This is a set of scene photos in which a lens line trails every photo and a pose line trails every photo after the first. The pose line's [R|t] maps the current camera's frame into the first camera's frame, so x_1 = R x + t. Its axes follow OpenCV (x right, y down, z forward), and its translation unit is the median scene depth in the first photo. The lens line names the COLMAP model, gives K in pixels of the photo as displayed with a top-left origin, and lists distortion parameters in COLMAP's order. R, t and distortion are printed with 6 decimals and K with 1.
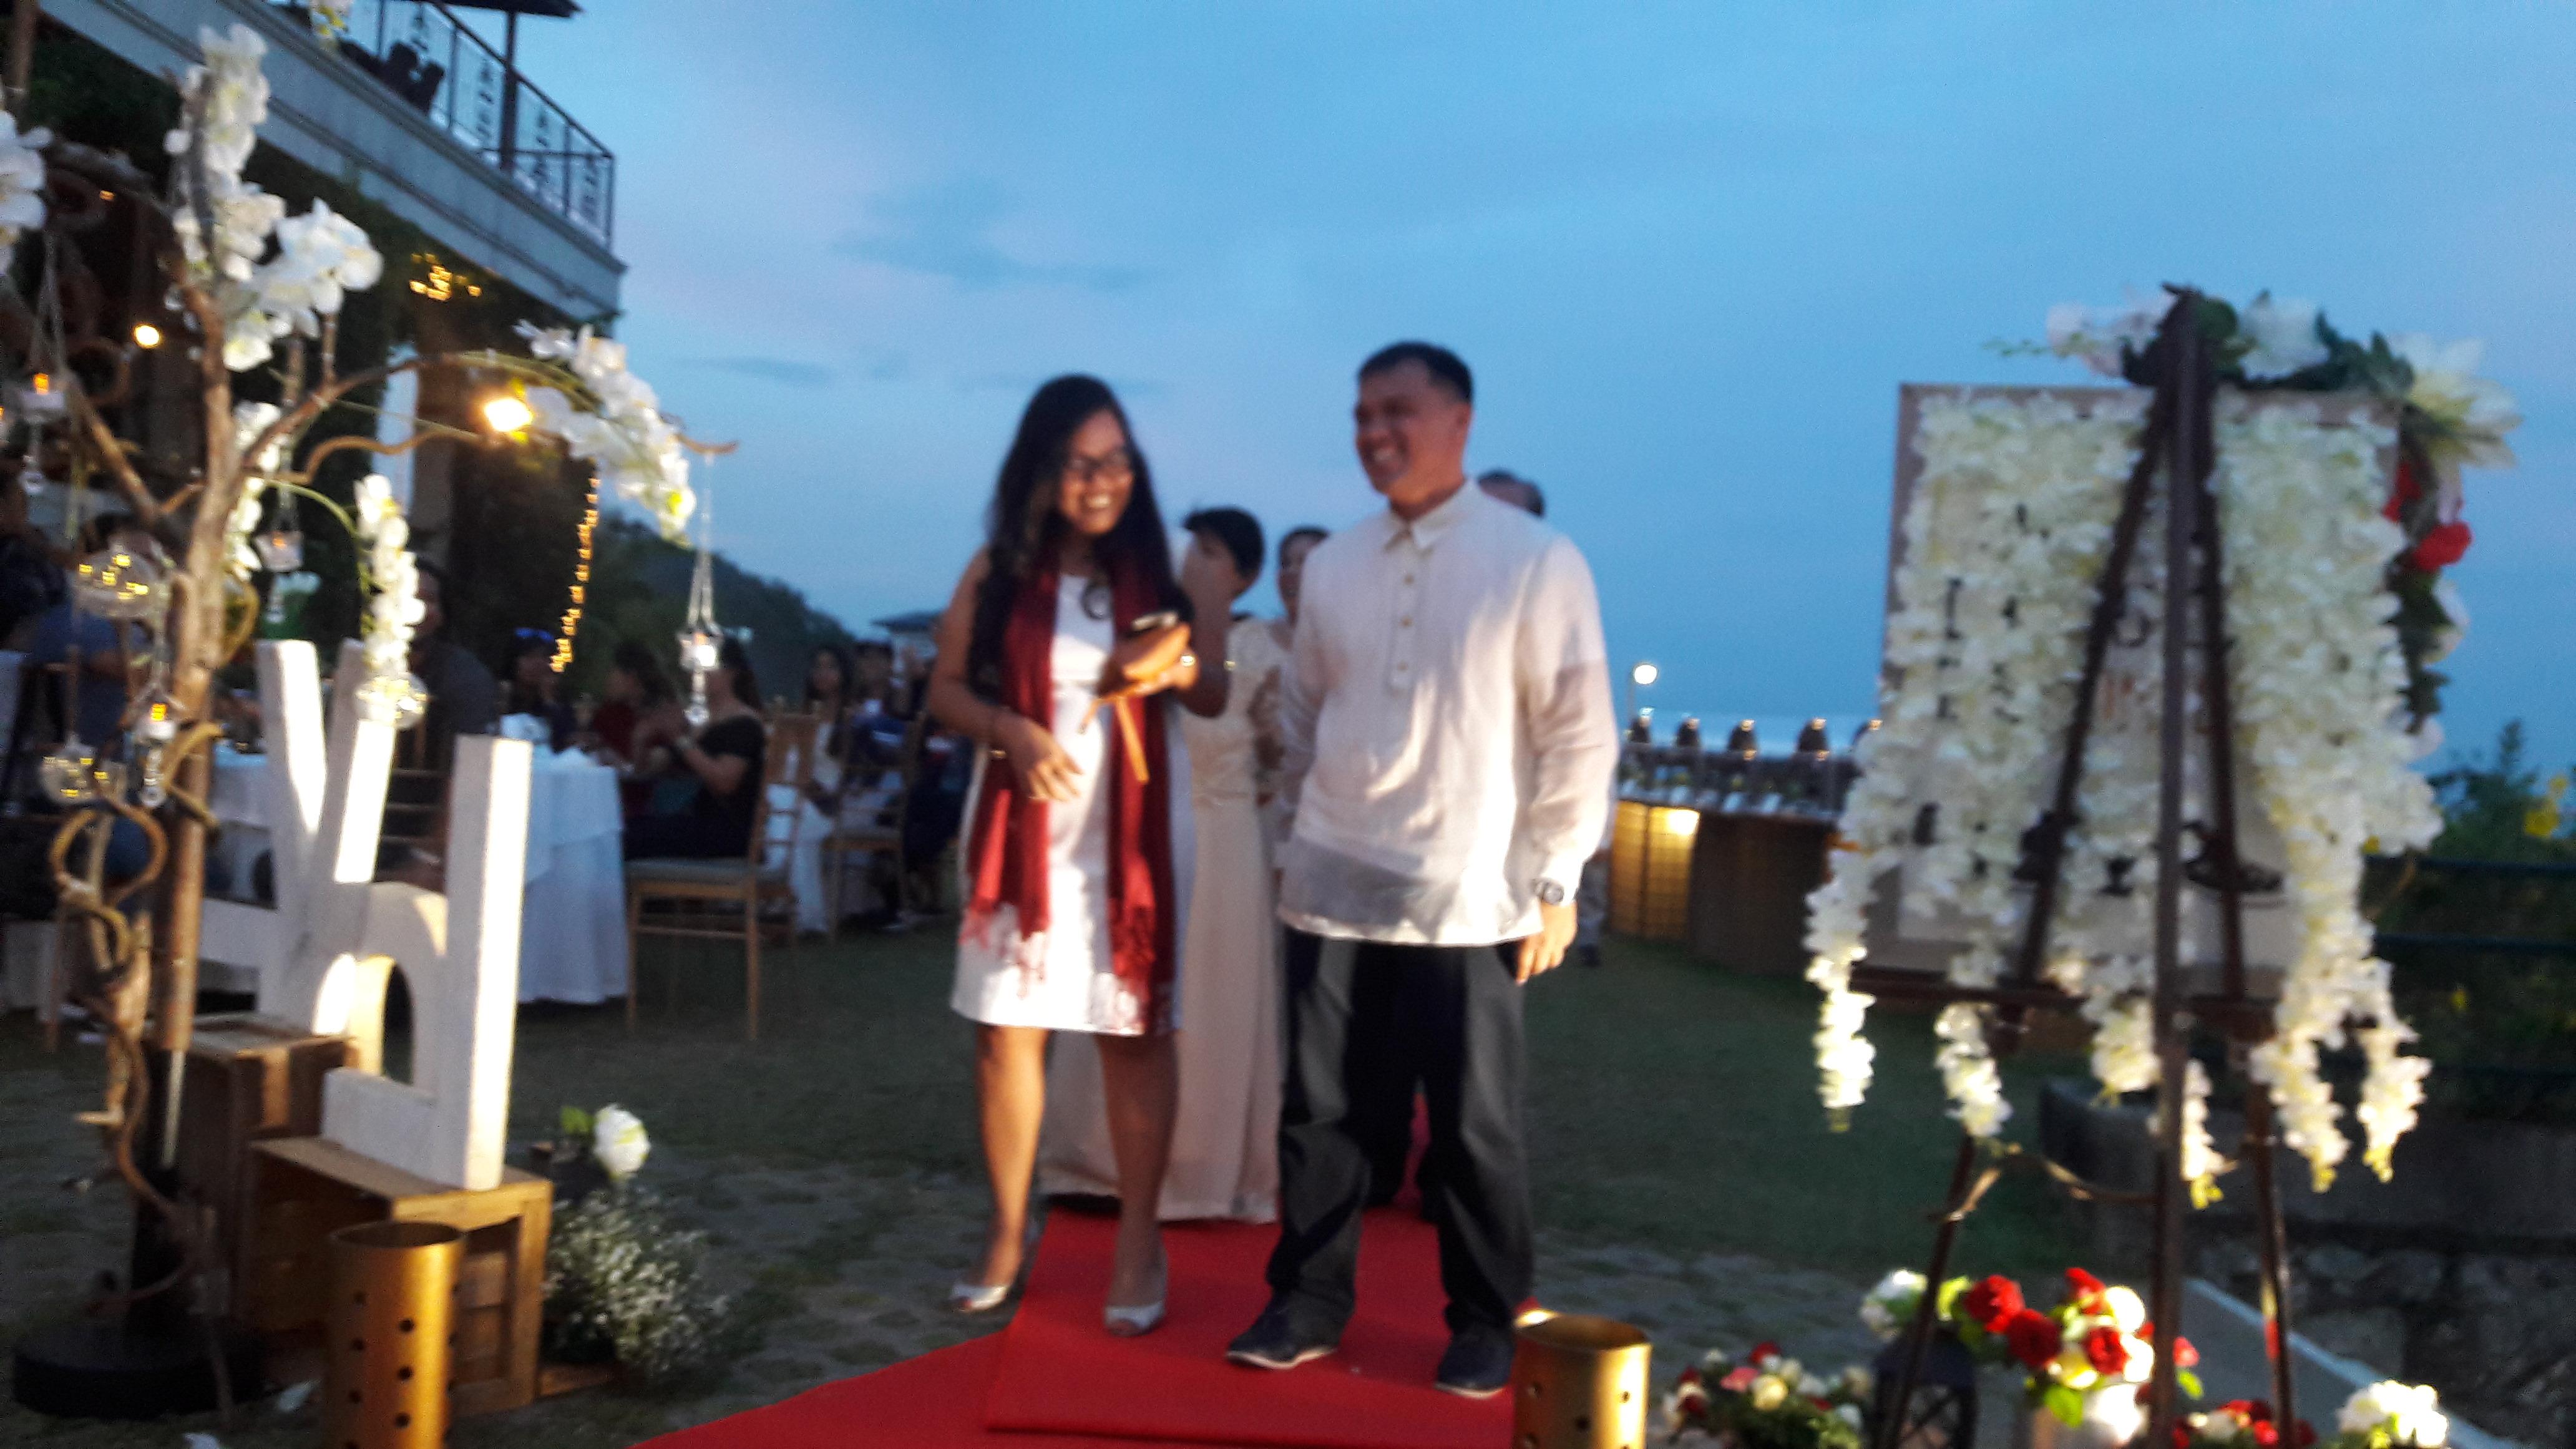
lens RADIAL K [[2188.3, 0, 1277.7], [0, 2188.3, 769.5], [0, 0, 1]] dist [-0.010451, -0.002781]
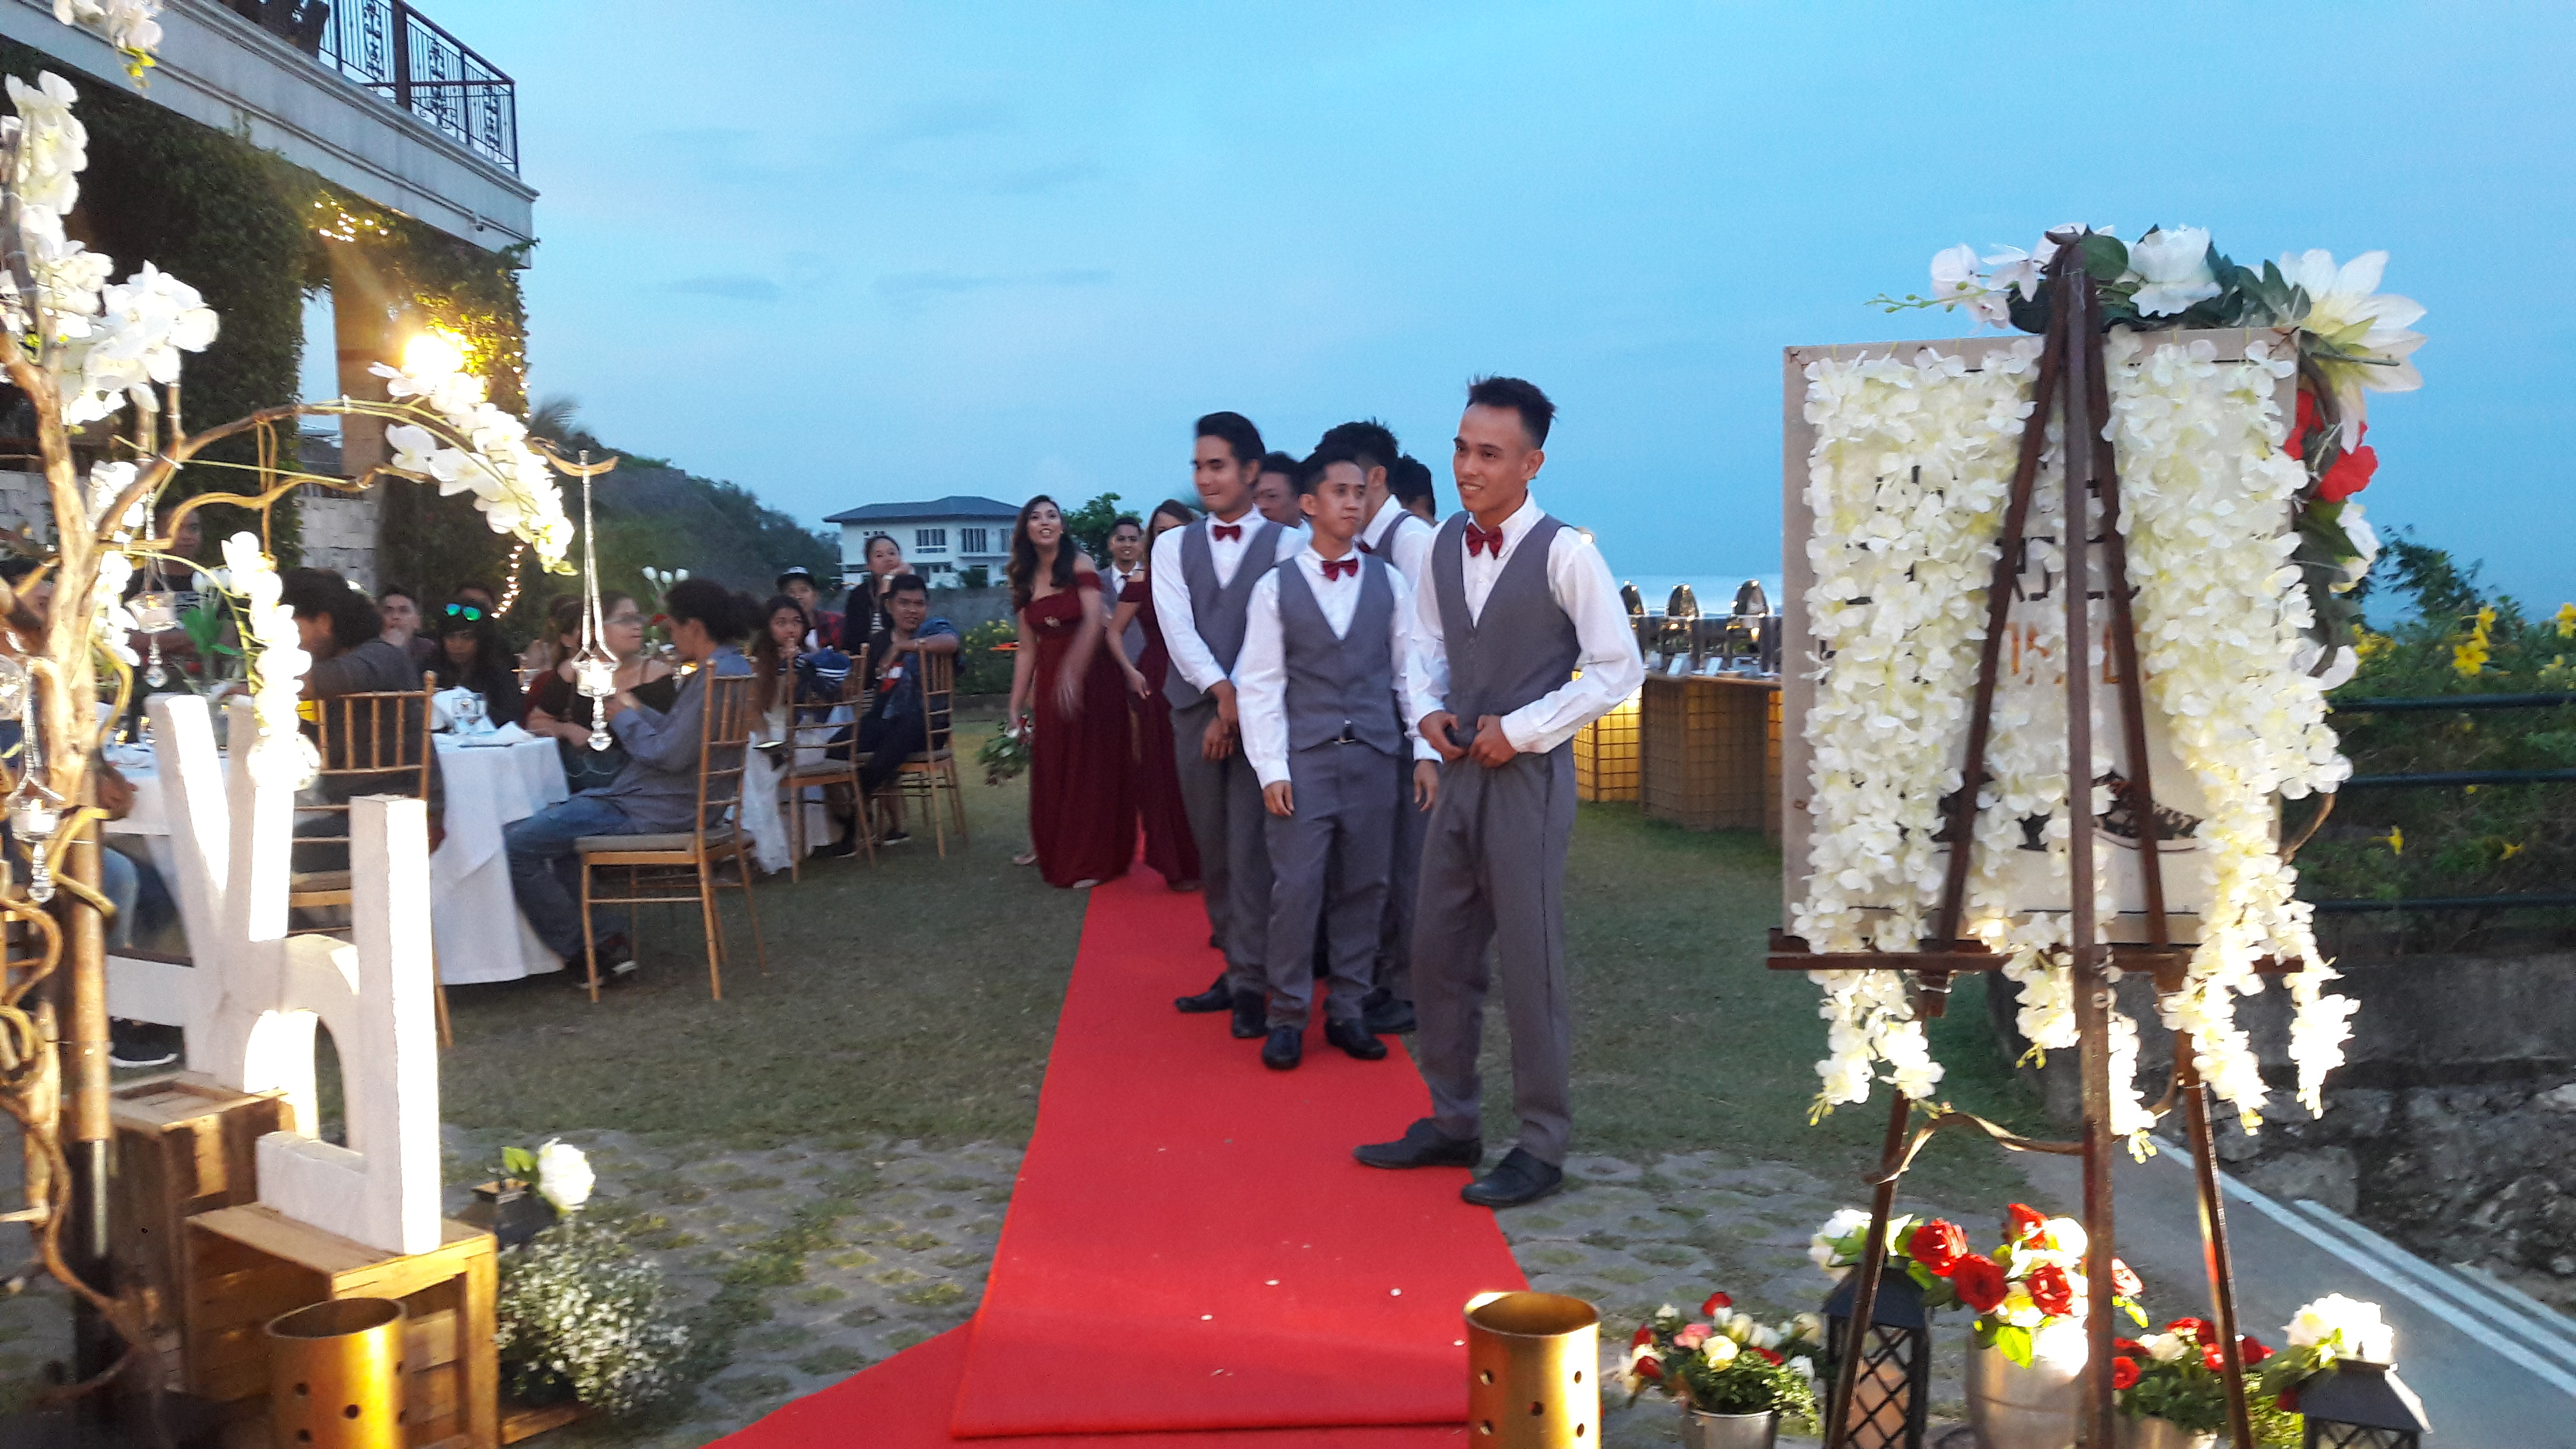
lens RADIAL K [[2149.5, 0, 1278.7], [0, 2149.5, 762.2], [0, 0, 1]] dist [-0.003094, 0.005914]
pose [[0.996736, -0.079684, 0.012943, 0.028061], [0.078693, 0.994813, 0.064458, -0.059934], [-0.018013, -0.063230, 0.997836, 0.031439]]
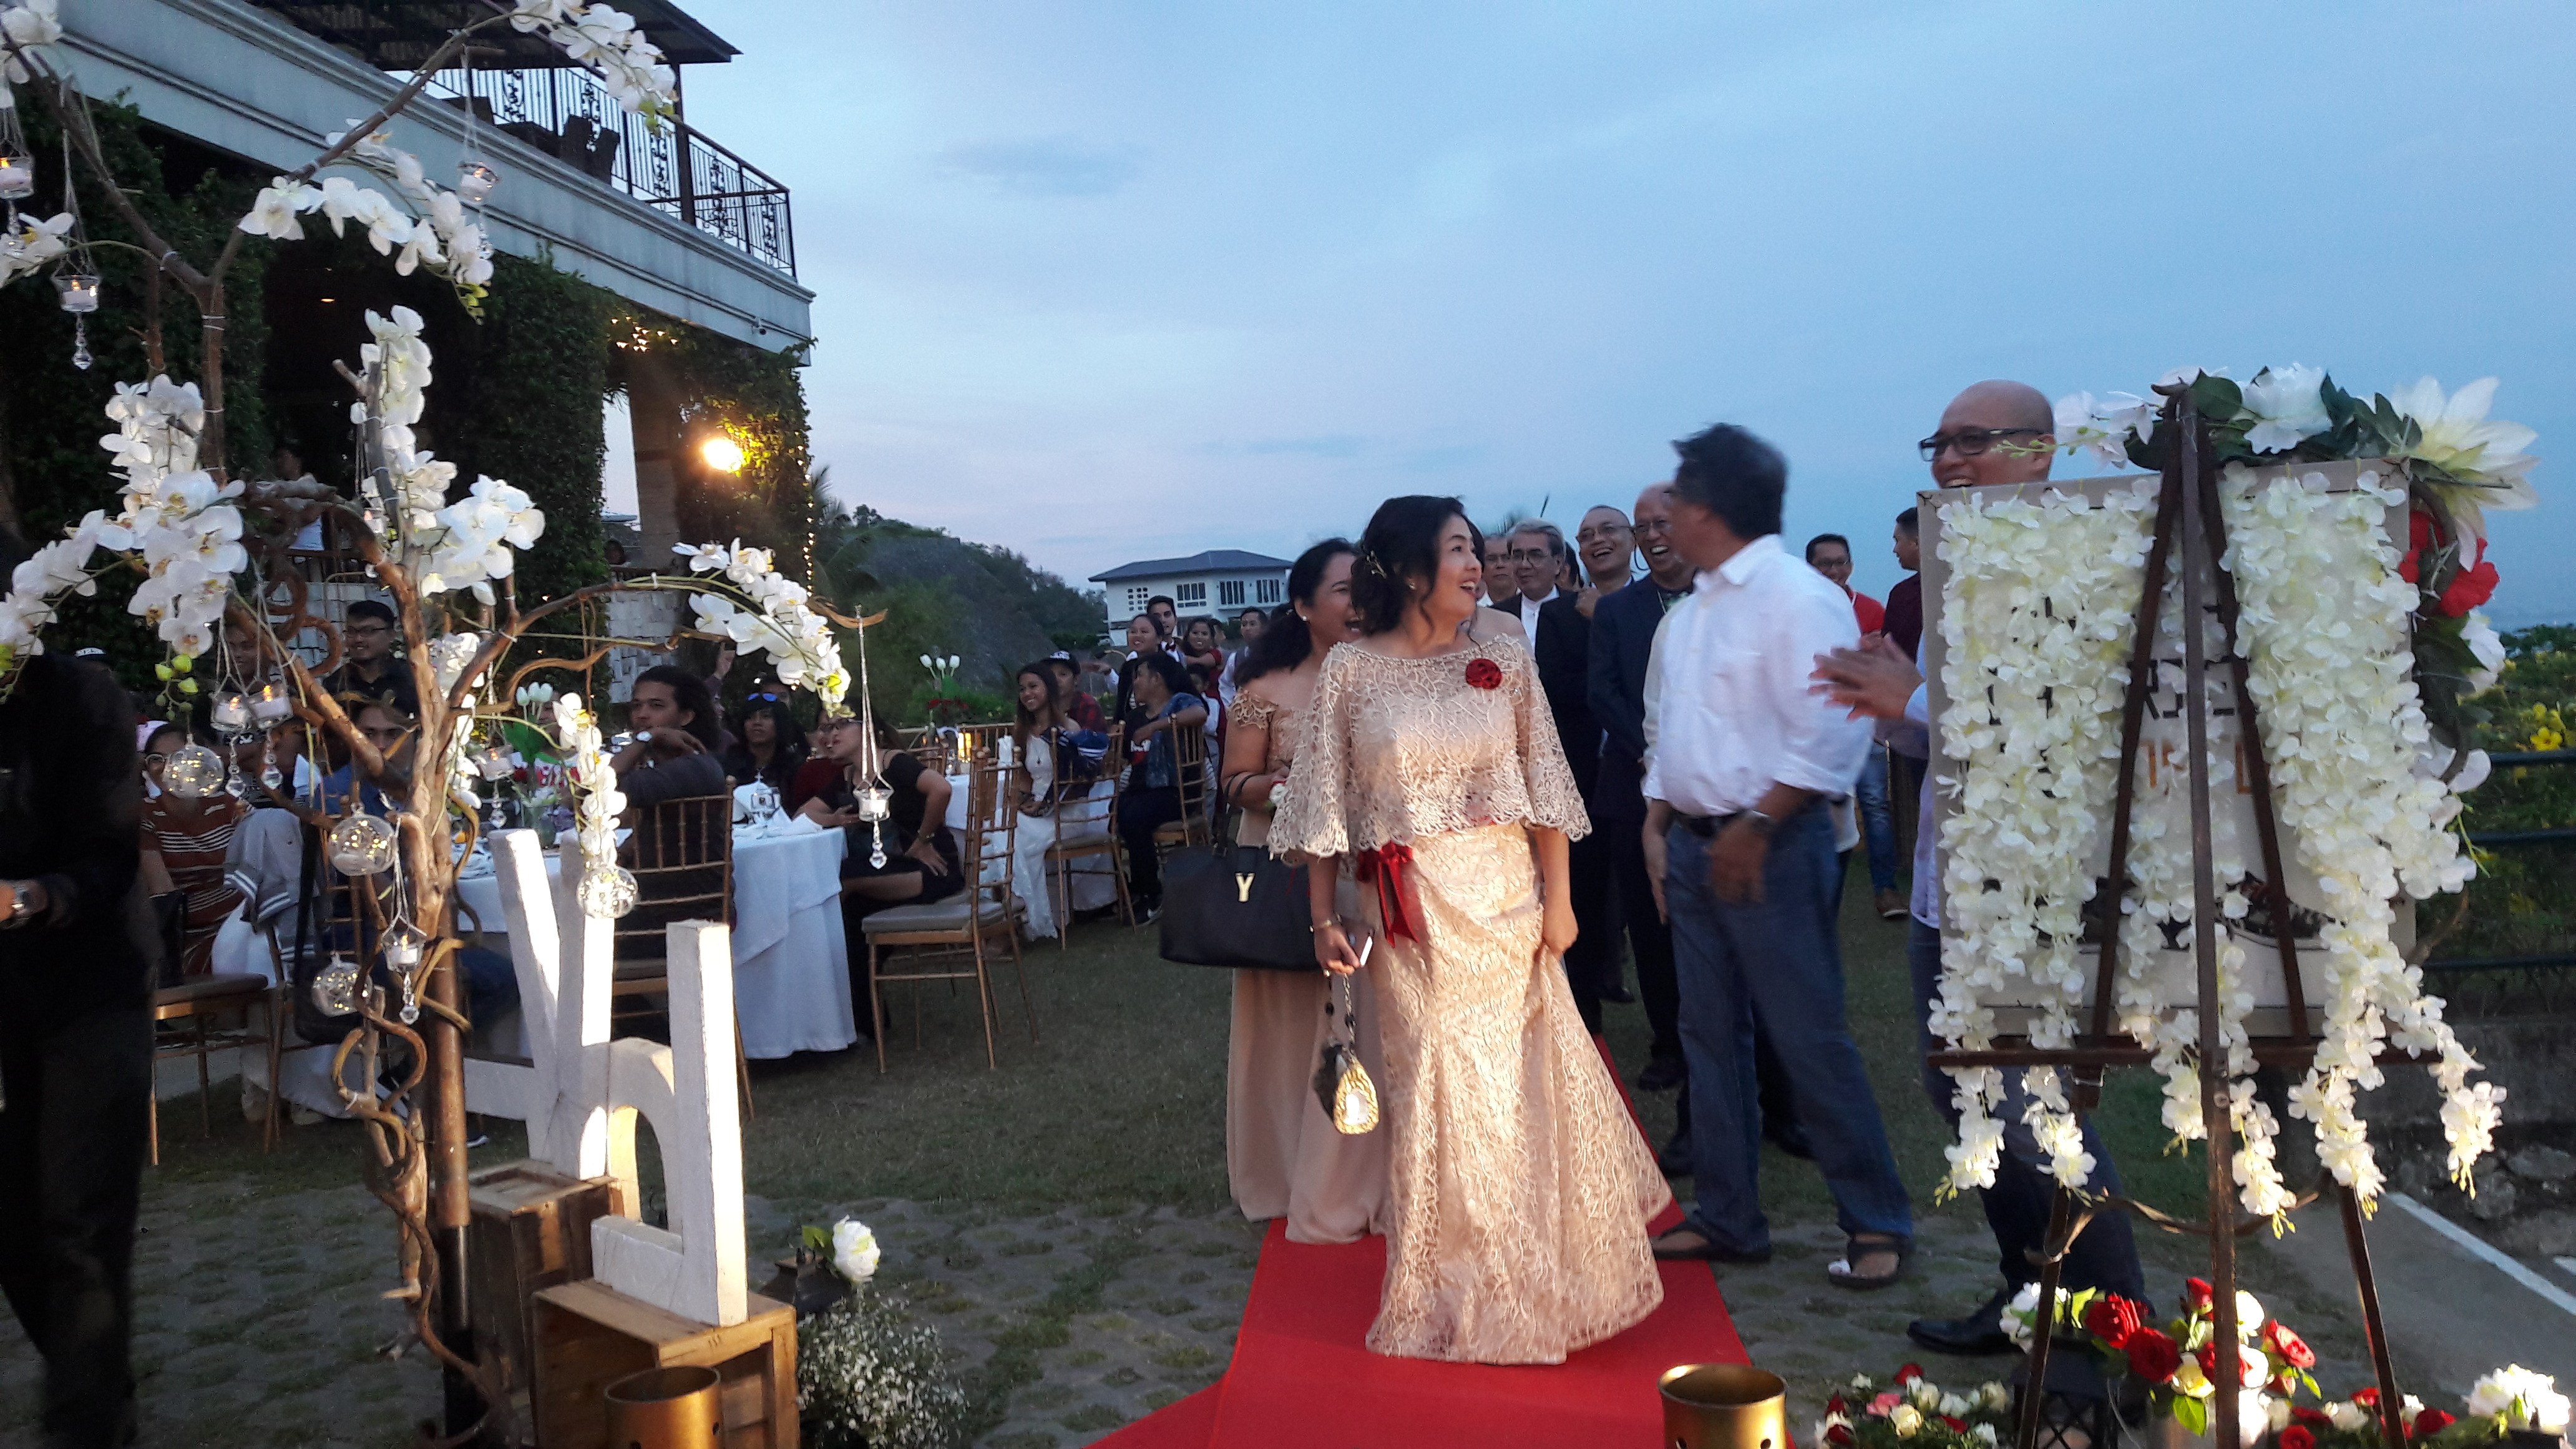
lens RADIAL K [[2133.0, 0, 1280.6], [0, 2133.0, 761.0], [0, 0, 1]] dist [0.074008, -0.152340]
pose [[0.987925, -0.111156, -0.107932, 0.065213], [0.115293, 0.992788, 0.032860, -0.097525], [0.103501, -0.044907, 0.993615, -0.059233]]
